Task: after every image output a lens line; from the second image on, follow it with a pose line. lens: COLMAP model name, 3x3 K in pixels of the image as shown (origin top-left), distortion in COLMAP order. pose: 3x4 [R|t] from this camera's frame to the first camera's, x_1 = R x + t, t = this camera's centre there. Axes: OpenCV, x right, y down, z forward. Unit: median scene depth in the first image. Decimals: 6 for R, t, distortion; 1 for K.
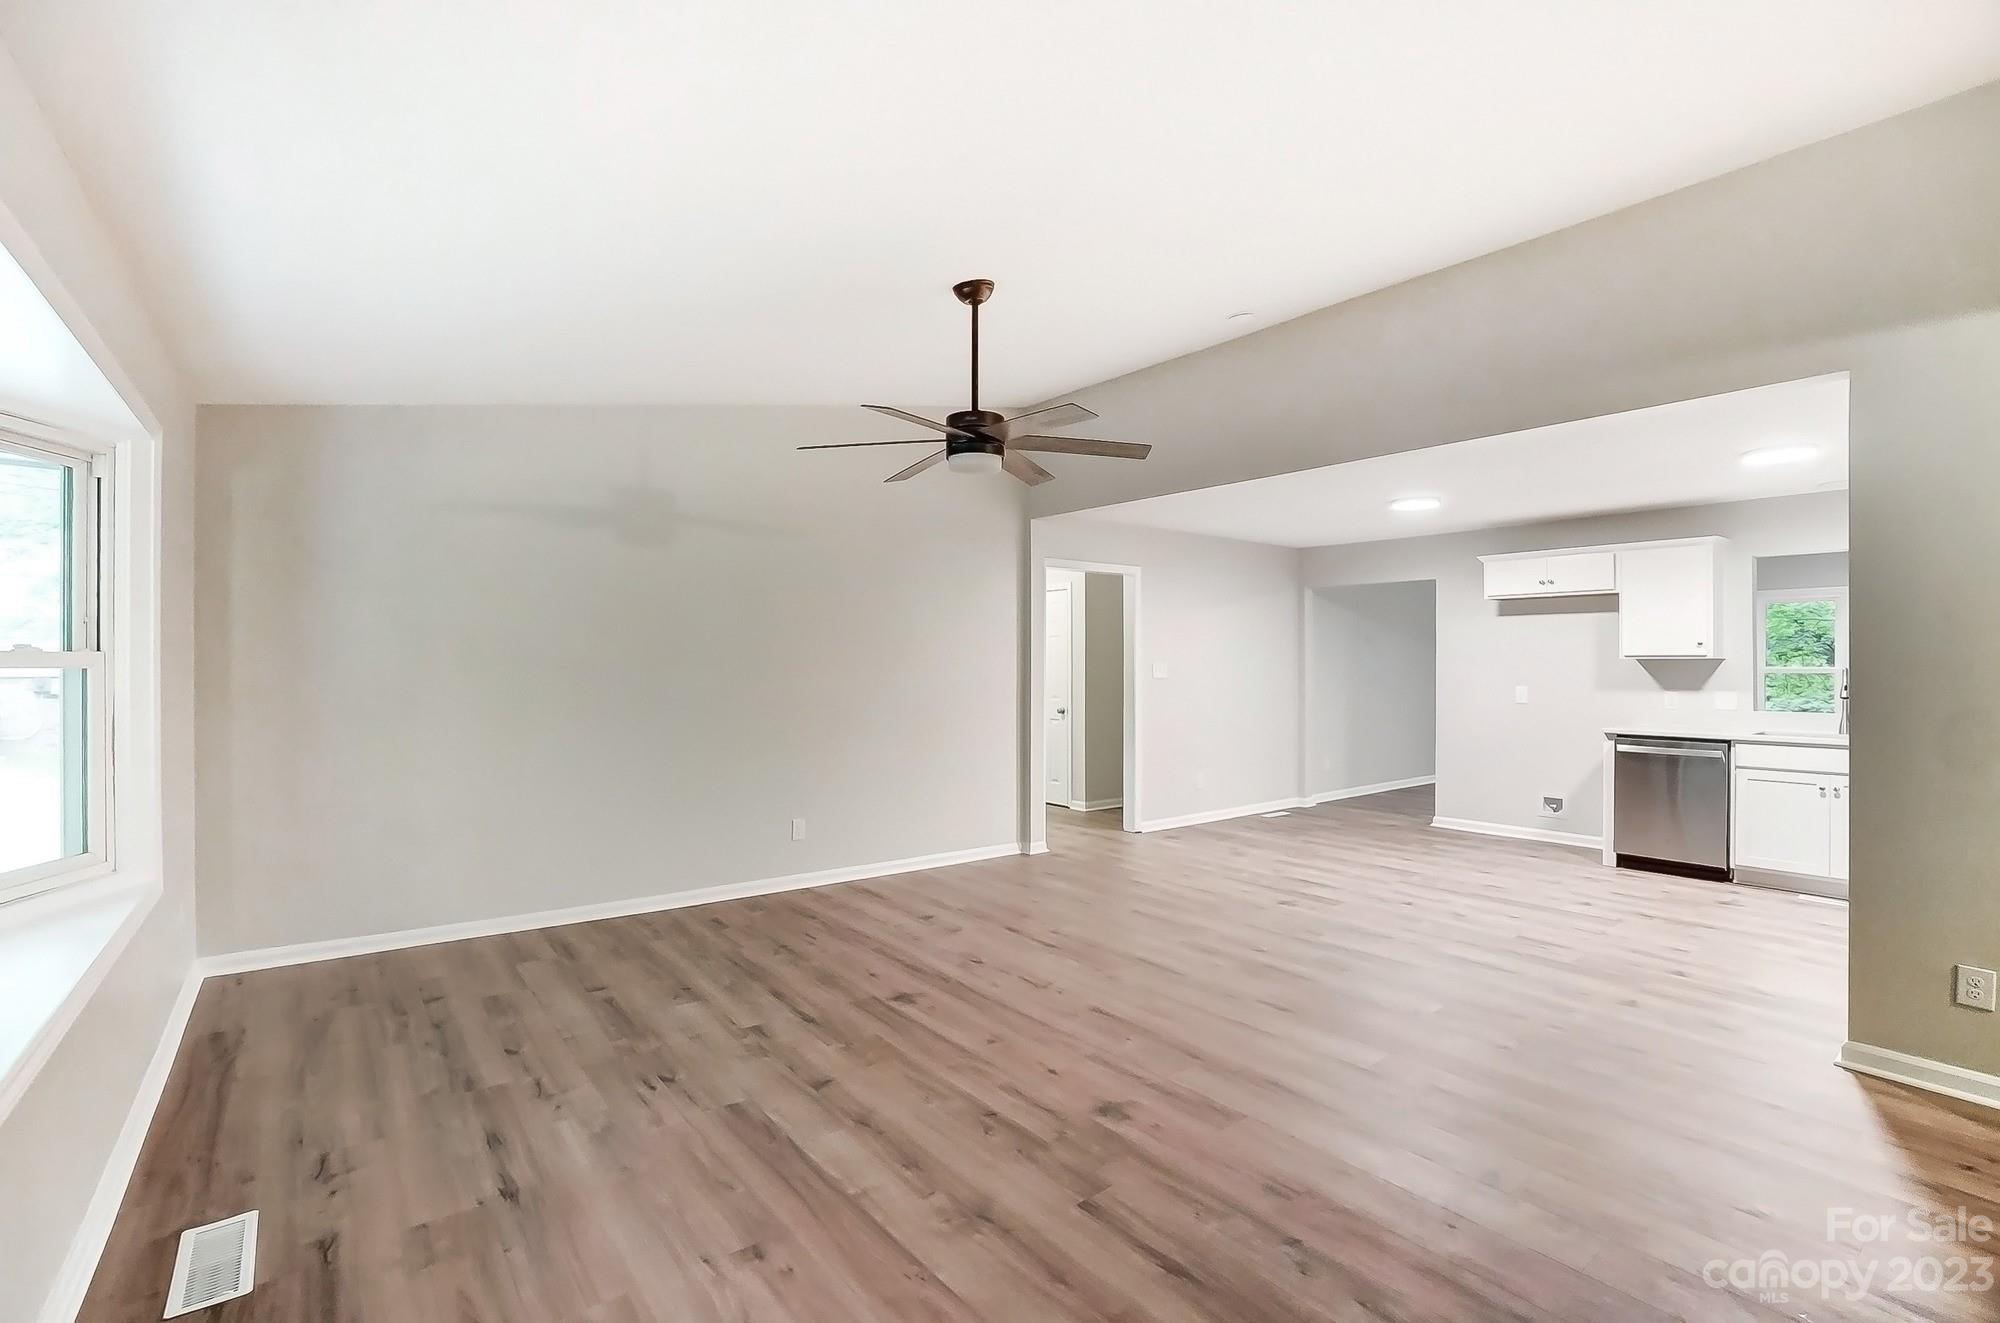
lens RADIAL K [[900.1, 0, 987.2], [0, 900.1, 663.8], [0, 0, 1]] dist [-0.033804, 0.000384]
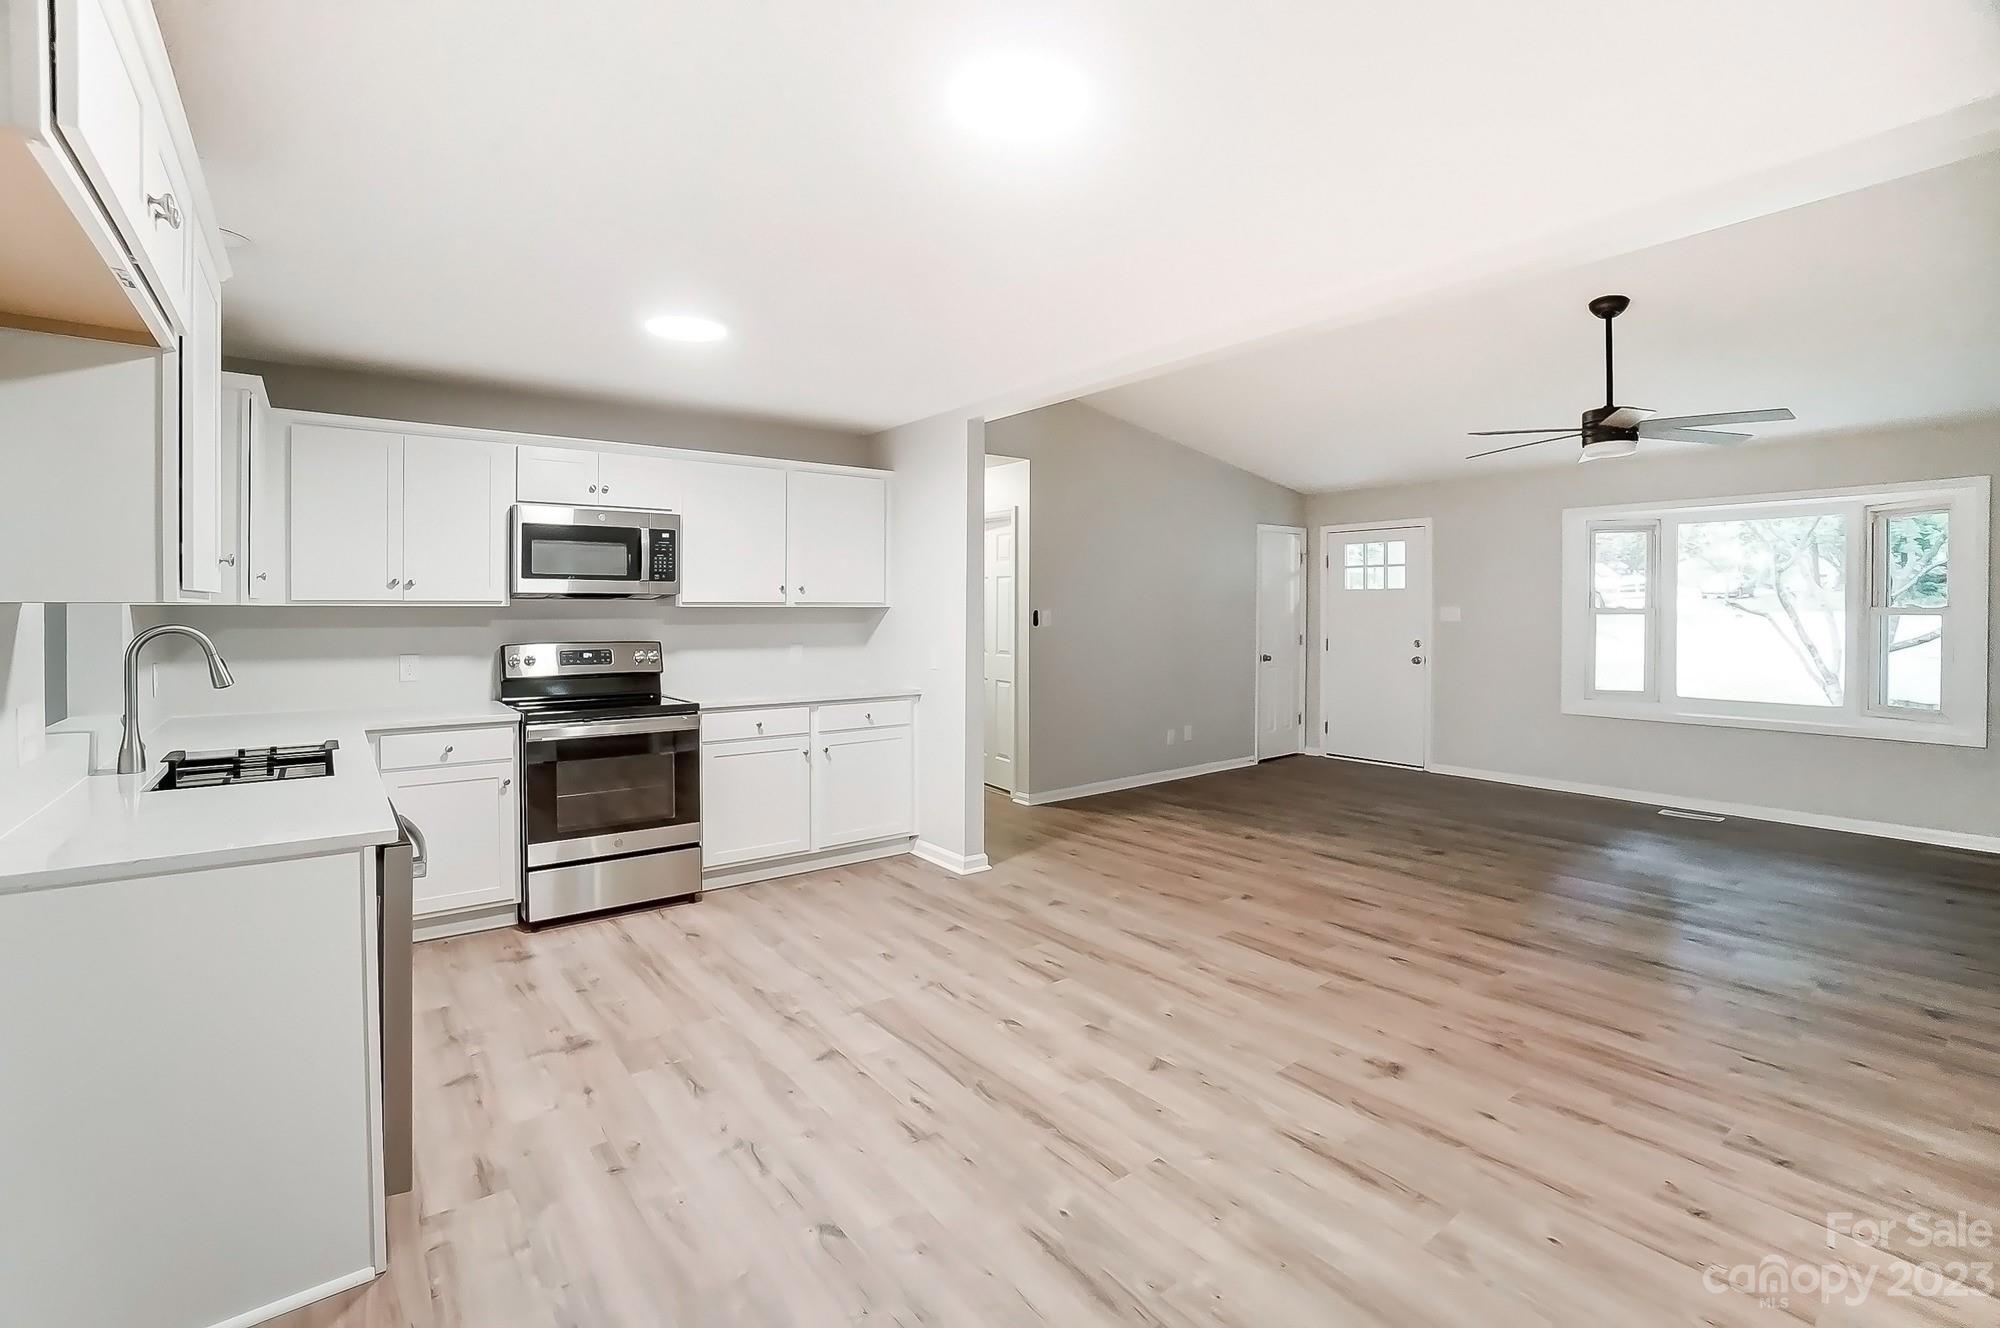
lens RADIAL K [[891.0, 0, 977.9], [0, 891.0, 614.4], [0, 0, 1]] dist [-0.043213, 0.000165]
pose [[-0.999856, 0.001041, 0.016948, 0.540083], [0.001174, 0.999969, 0.007820, -0.004596], [-0.016939, 0.007838, -0.999826, 1.442638]]
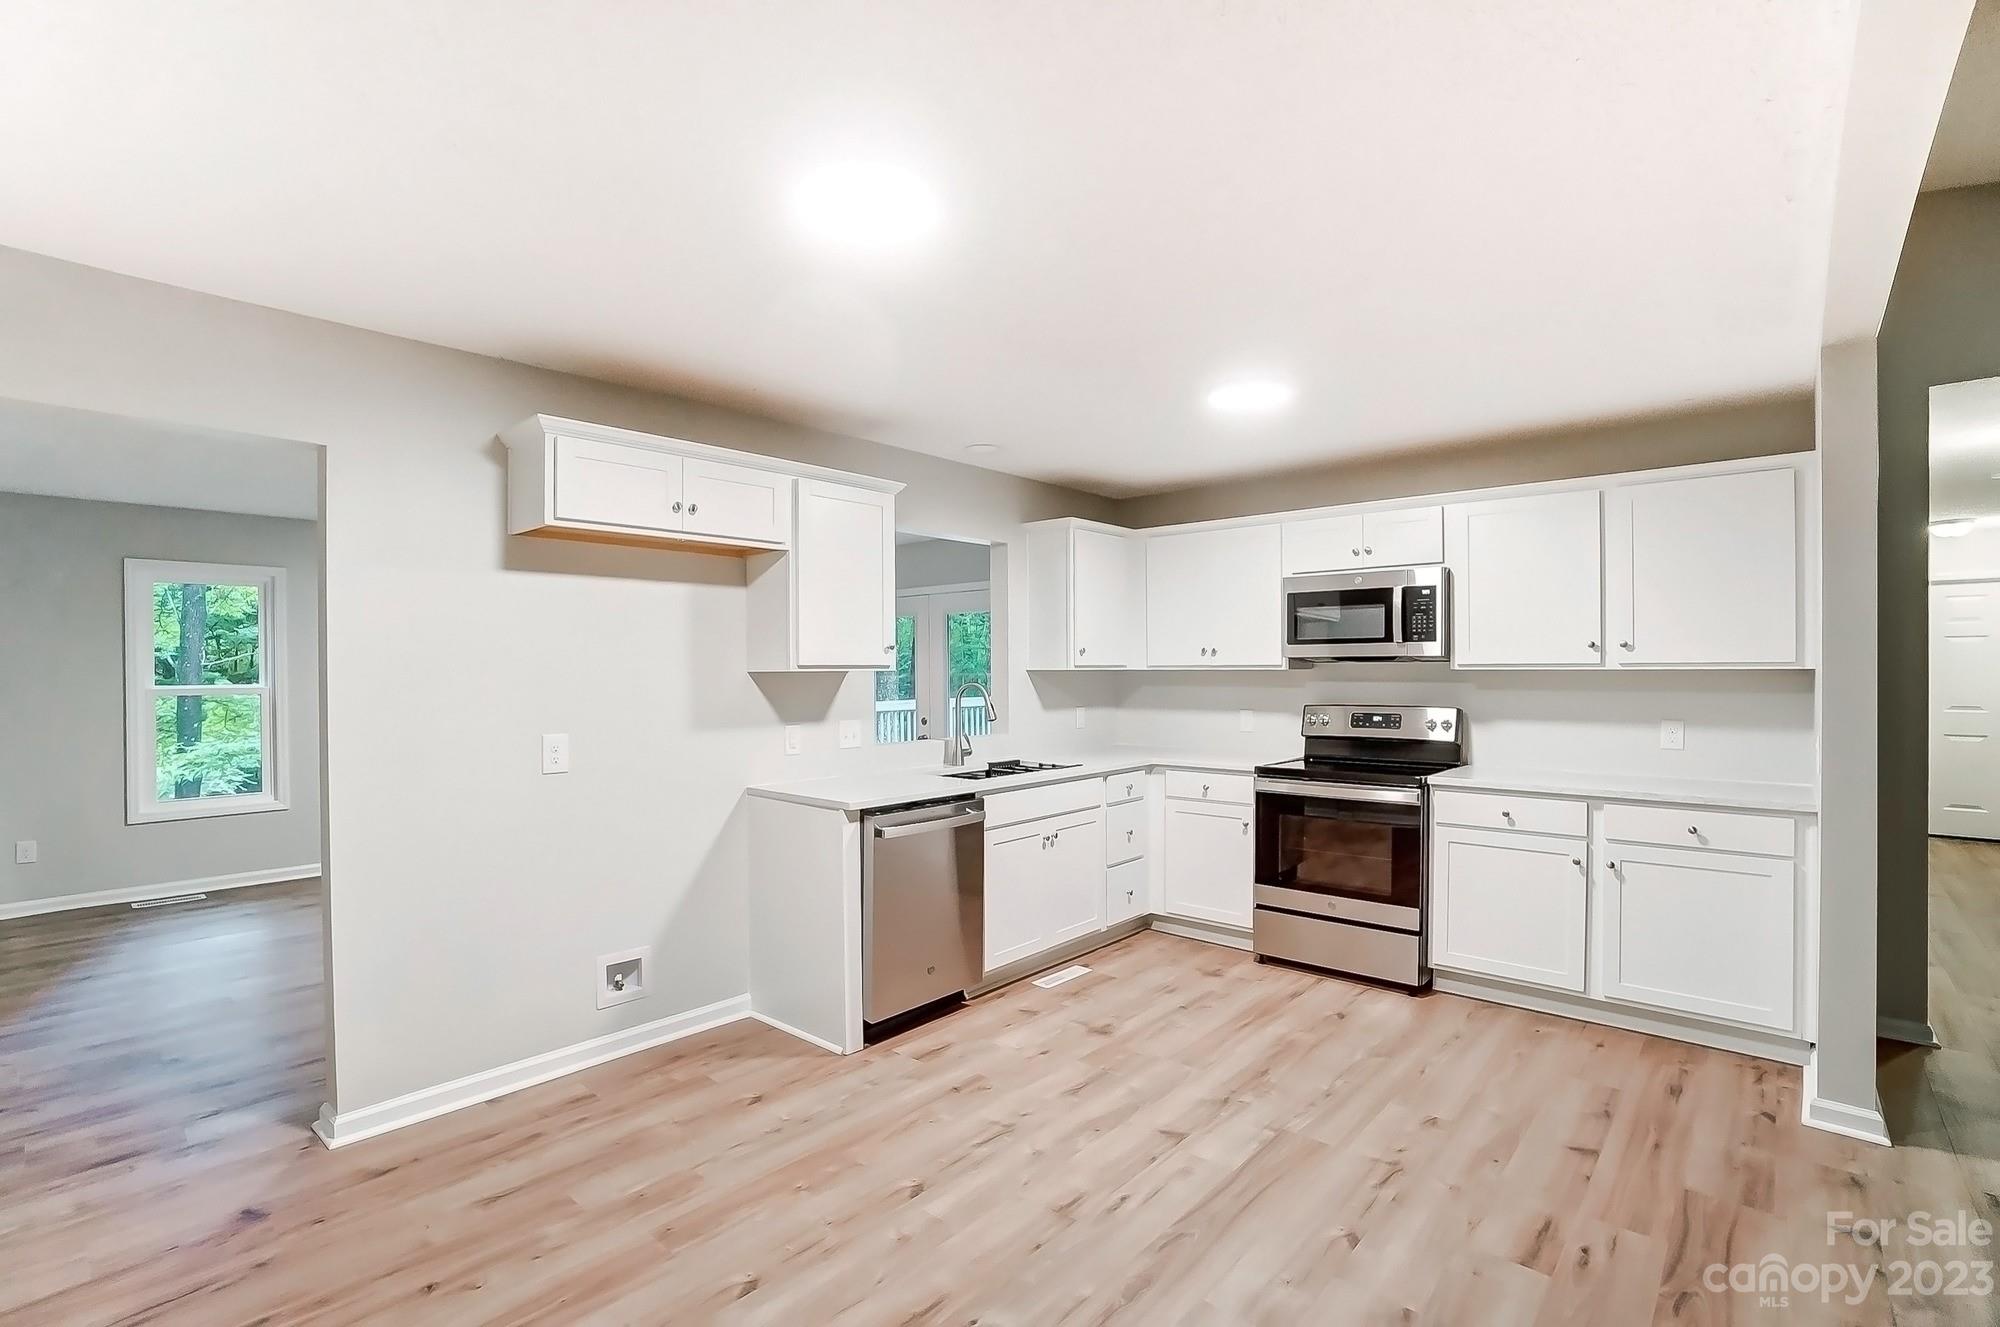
lens RADIAL K [[908.7, 0, 989.9], [0, 908.7, 678.8], [0, 0, 1]] dist [-0.065795, 0.028051]
pose [[-0.178857, -0.005579, 0.983859, 0.163260], [0.004499, 0.999969, 0.006488, -0.004496], [-0.983865, 0.005587, -0.178826, 1.125850]]
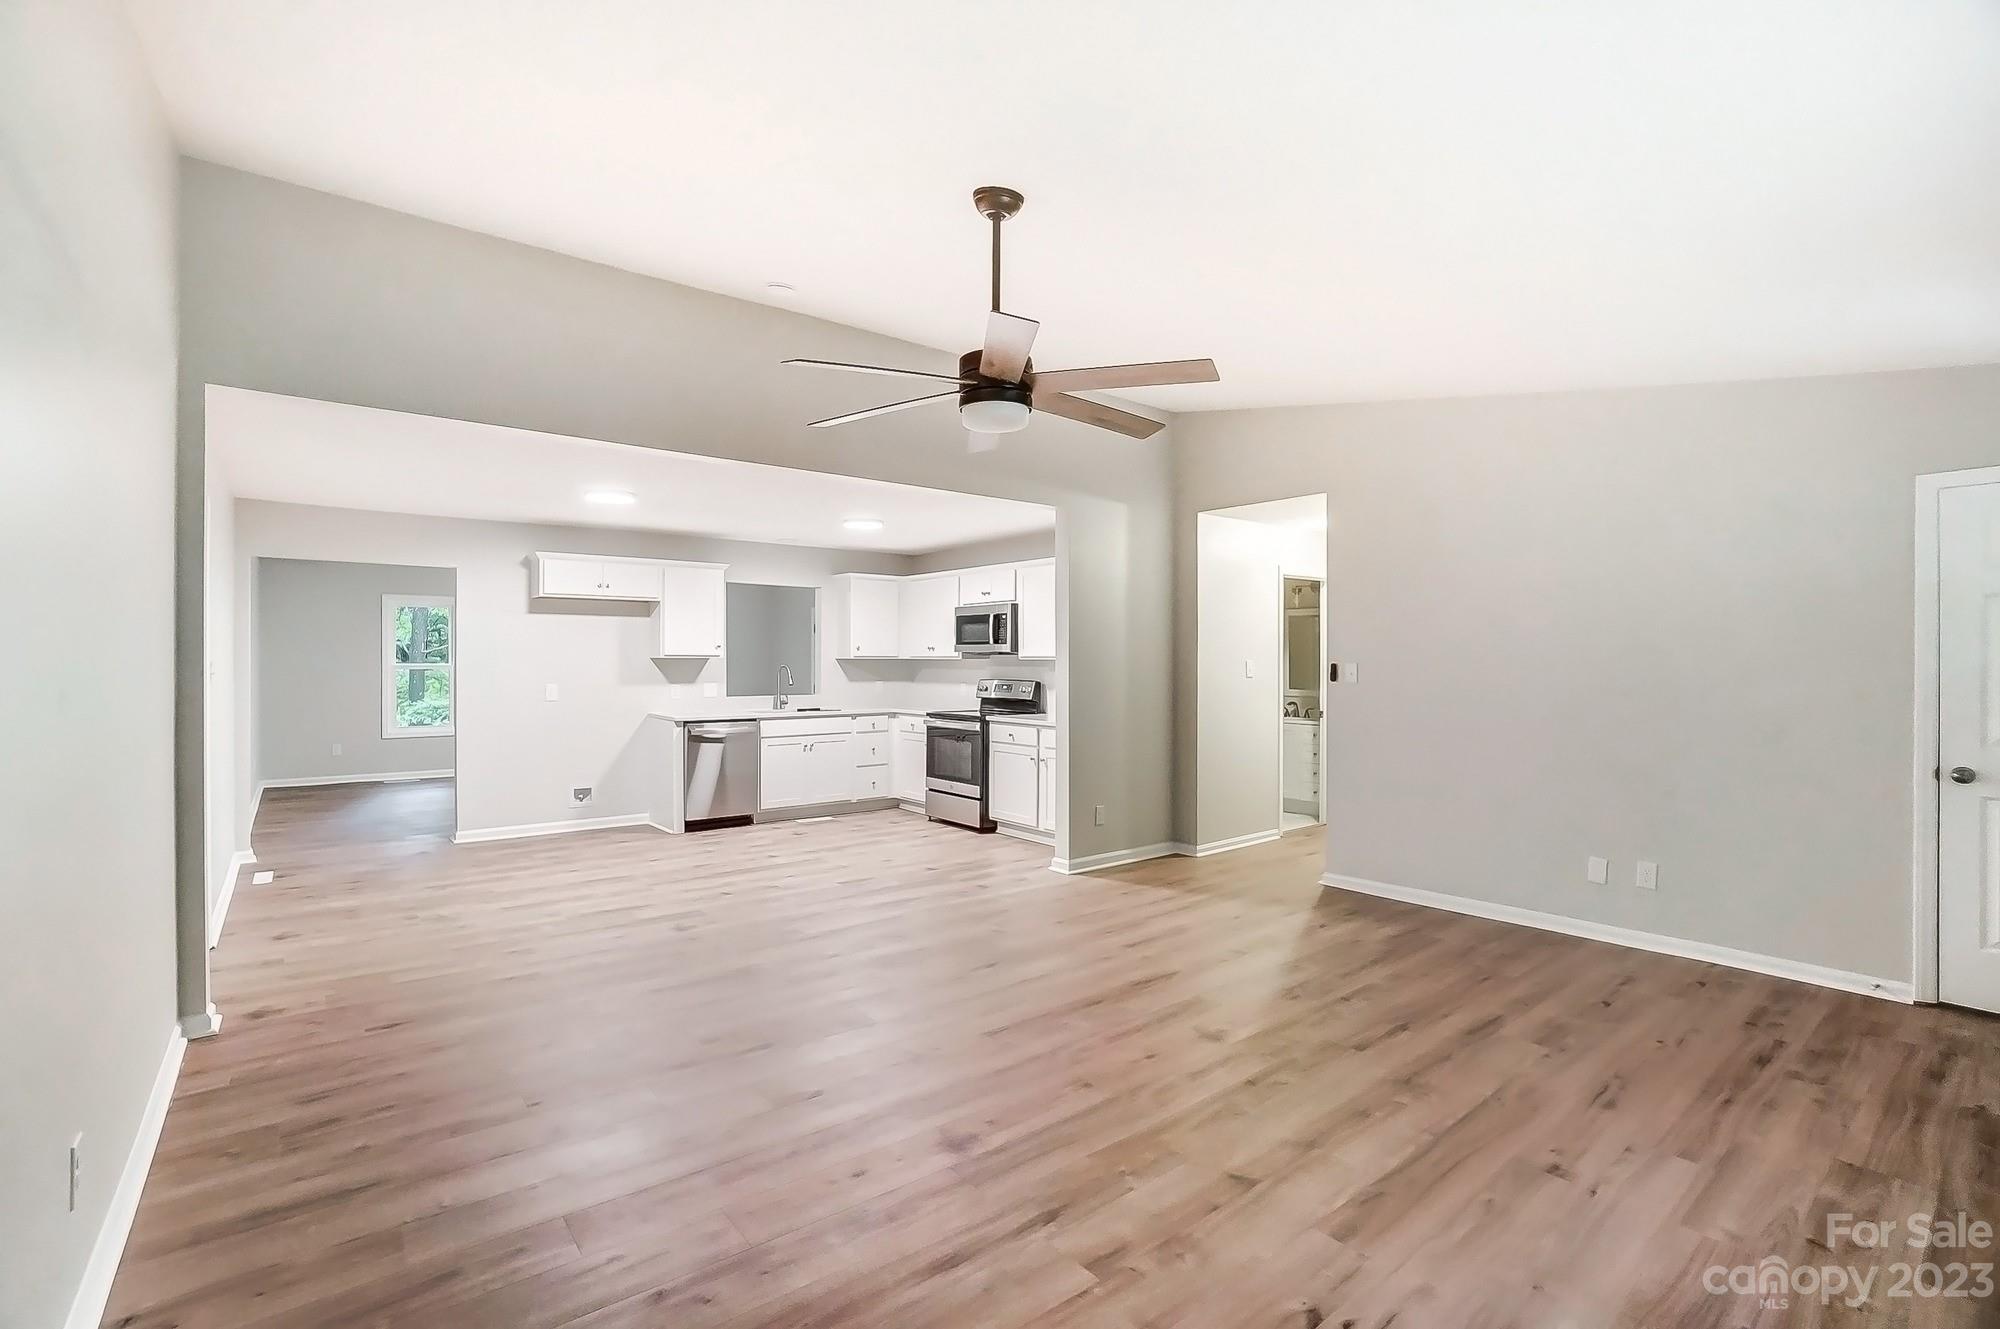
lens RADIAL K [[884.1, 0, 988.8], [0, 884.1, 674.7], [0, 0, 1]] dist [-0.039620, 0.000372]
pose [[-0.016964, -0.013347, 0.999767, -0.522835], [-0.002787, 0.999908, 0.013301, 0.000012], [-0.999852, -0.002561, -0.016999, 0.673635]]
